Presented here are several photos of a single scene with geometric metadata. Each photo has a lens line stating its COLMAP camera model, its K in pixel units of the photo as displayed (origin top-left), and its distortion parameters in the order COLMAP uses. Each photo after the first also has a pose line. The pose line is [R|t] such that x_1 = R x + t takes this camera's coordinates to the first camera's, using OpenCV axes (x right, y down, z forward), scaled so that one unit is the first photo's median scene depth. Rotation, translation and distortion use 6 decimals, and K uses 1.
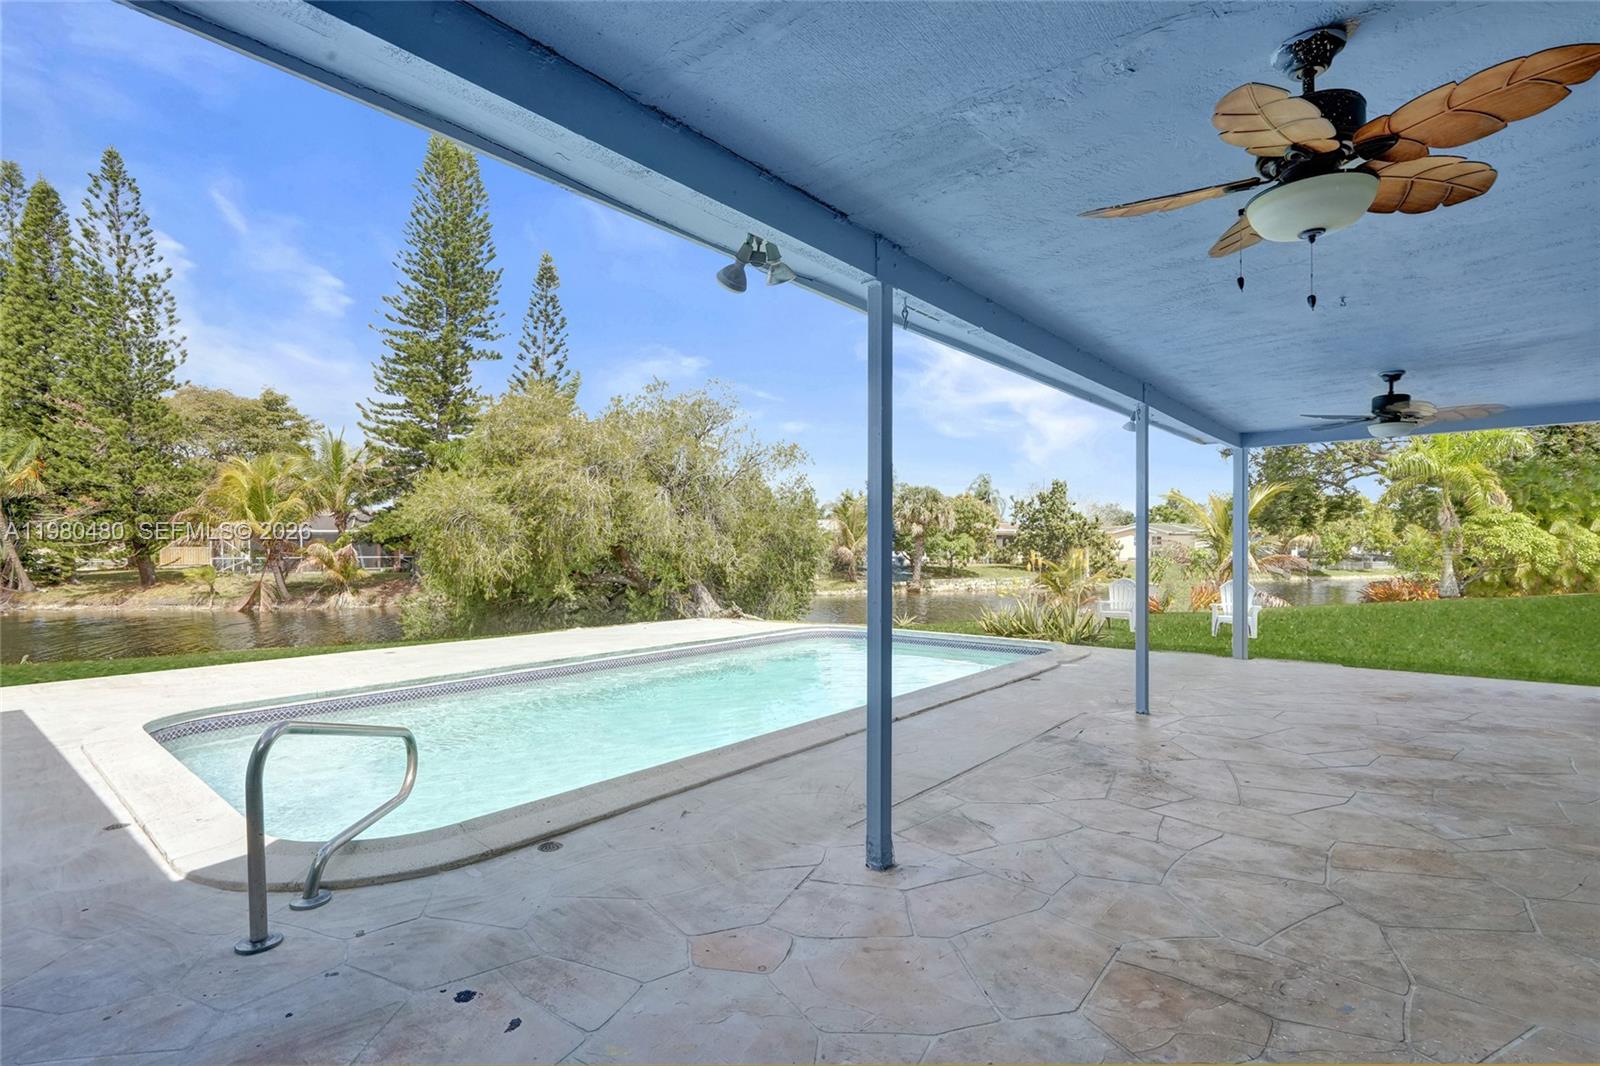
lens RADIAL K [[753.9, 0, 804.2], [0, 753.9, 549.7], [0, 0, 1]] dist [0.014741, -0.010513]
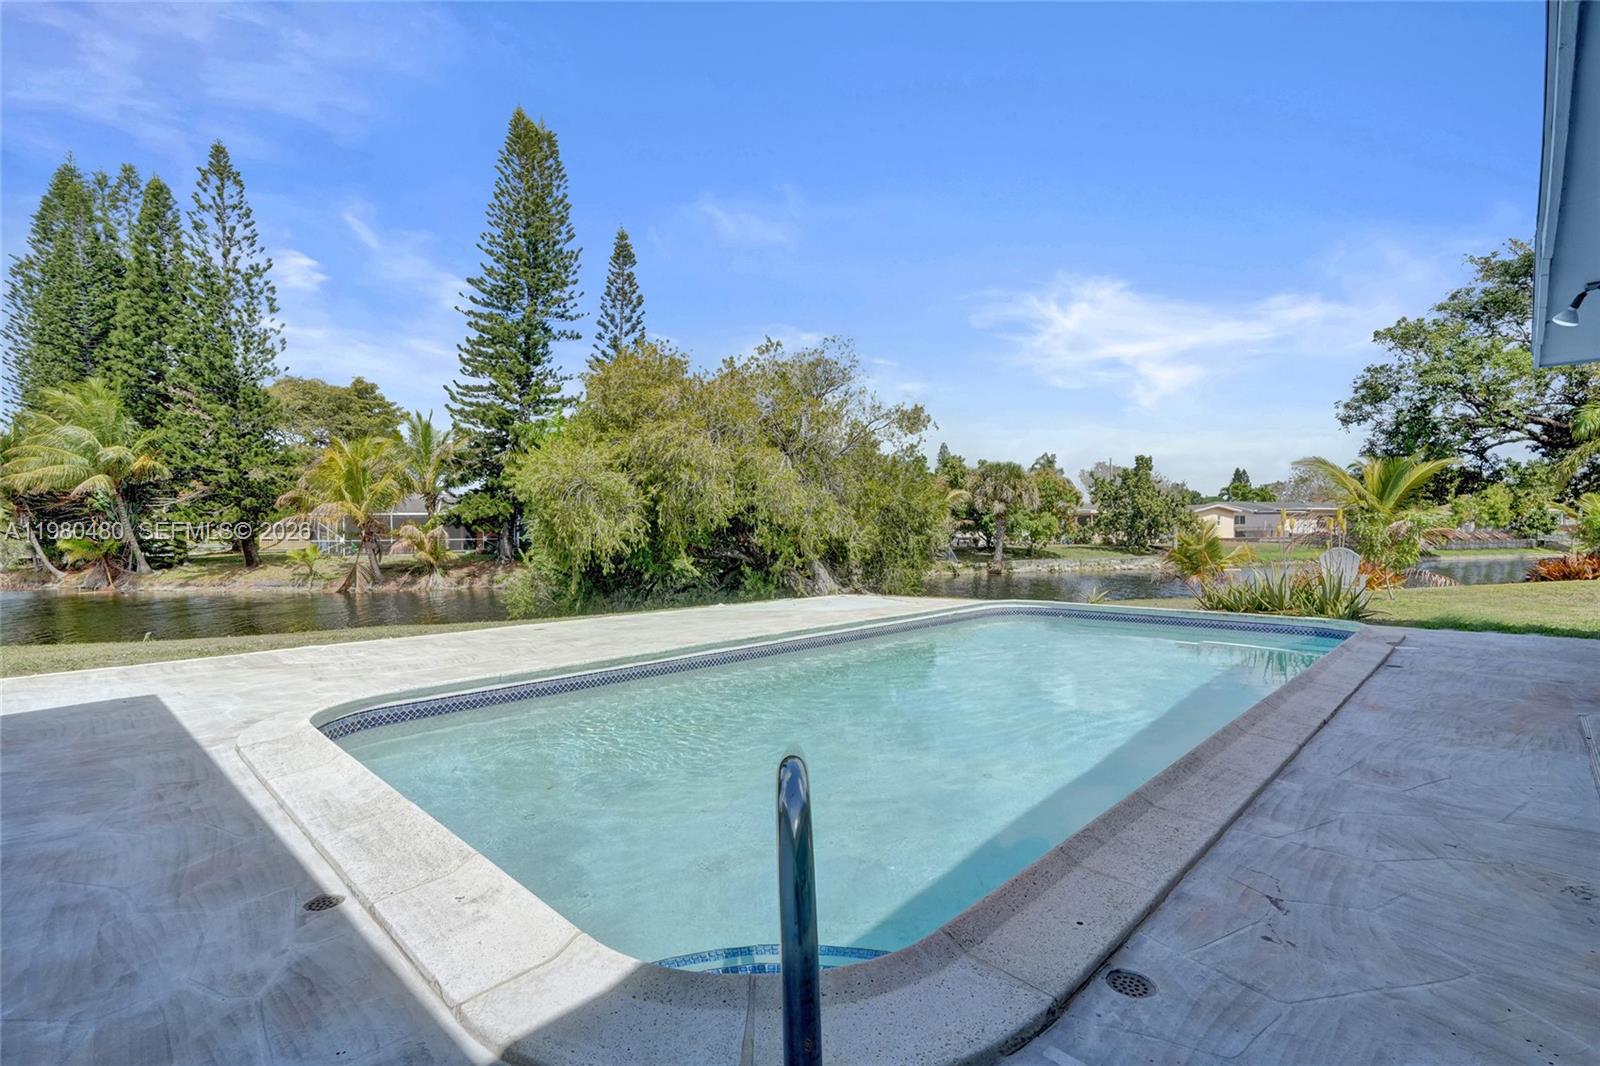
lens RADIAL K [[754.0, 0, 793.3], [0, 754.0, 534.6], [0, 0, 1]] dist [-0.000402, -0.006813]
pose [[0.996448, -0.007127, -0.083908, -0.048776], [0.007171, 0.999974, 0.000229, 0.007830], [0.083904, -0.000830, 0.996473, 0.044067]]
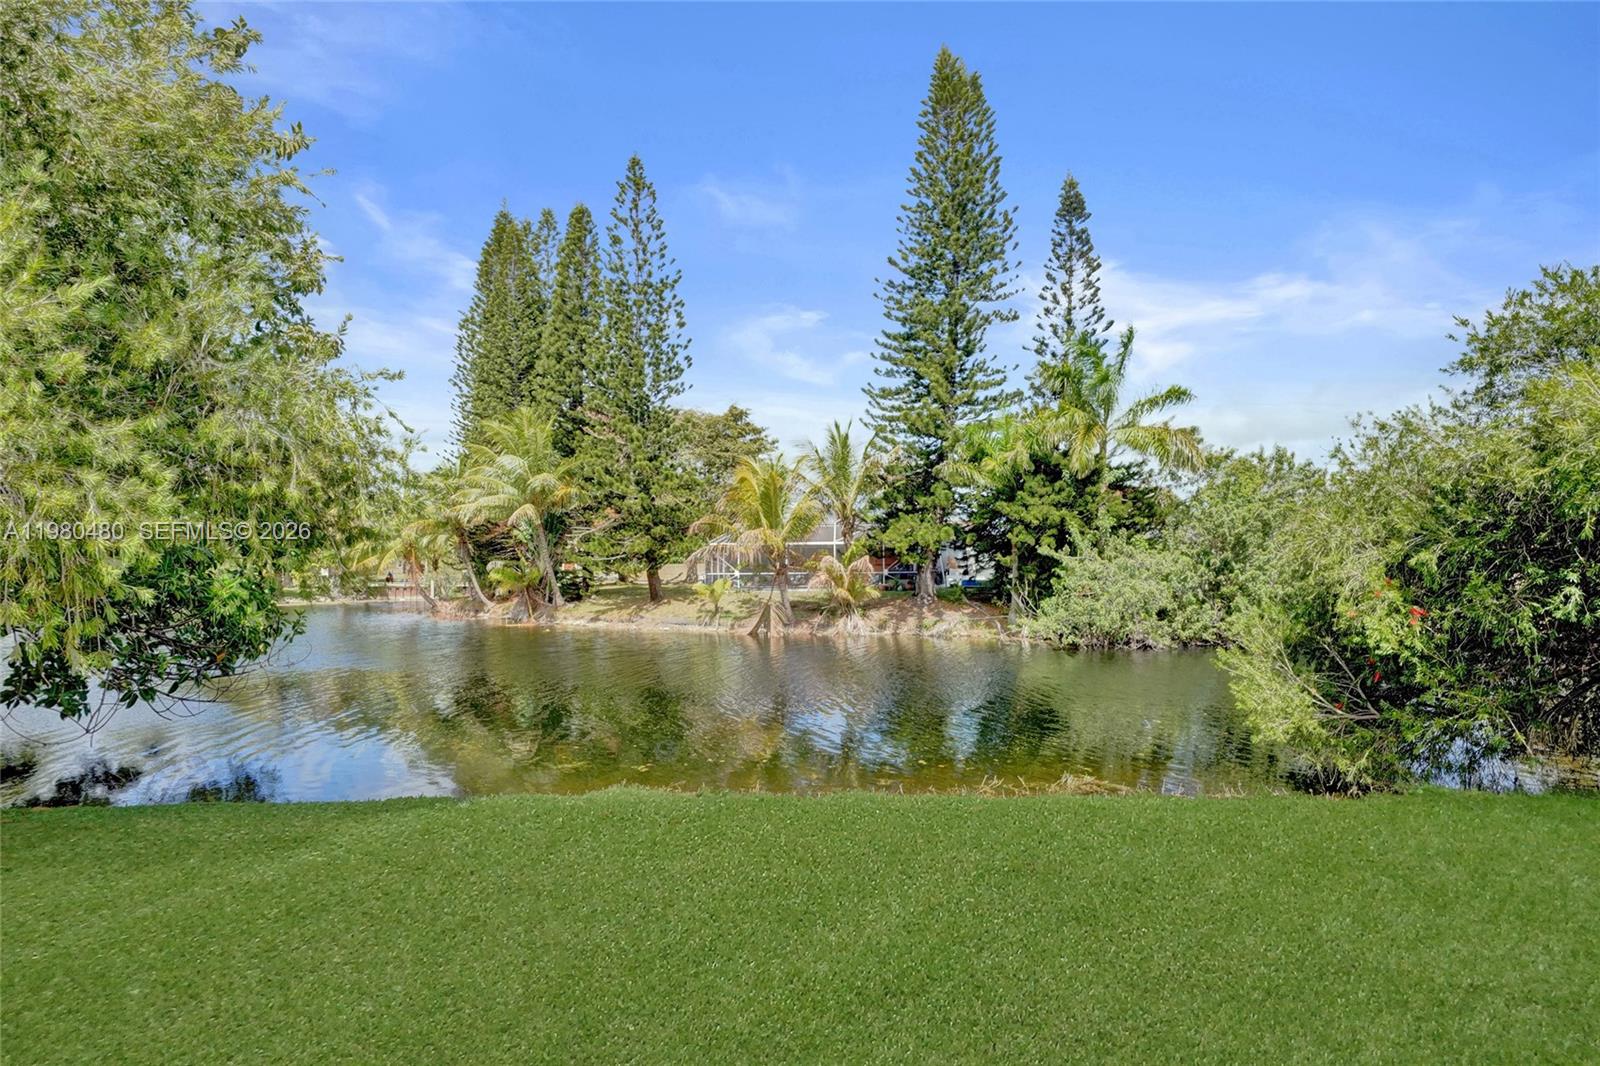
lens RADIAL K [[738.3, 0, 800.0], [0, 738.3, 533.0], [0, 0, 1]] dist [-0.040515, 0.000013]
pose [[0.902717, -0.022900, -0.429624, -0.314921], [0.002763, 0.998870, -0.047437, 0.005288], [0.430225, 0.041635, 0.901761, 0.250293]]
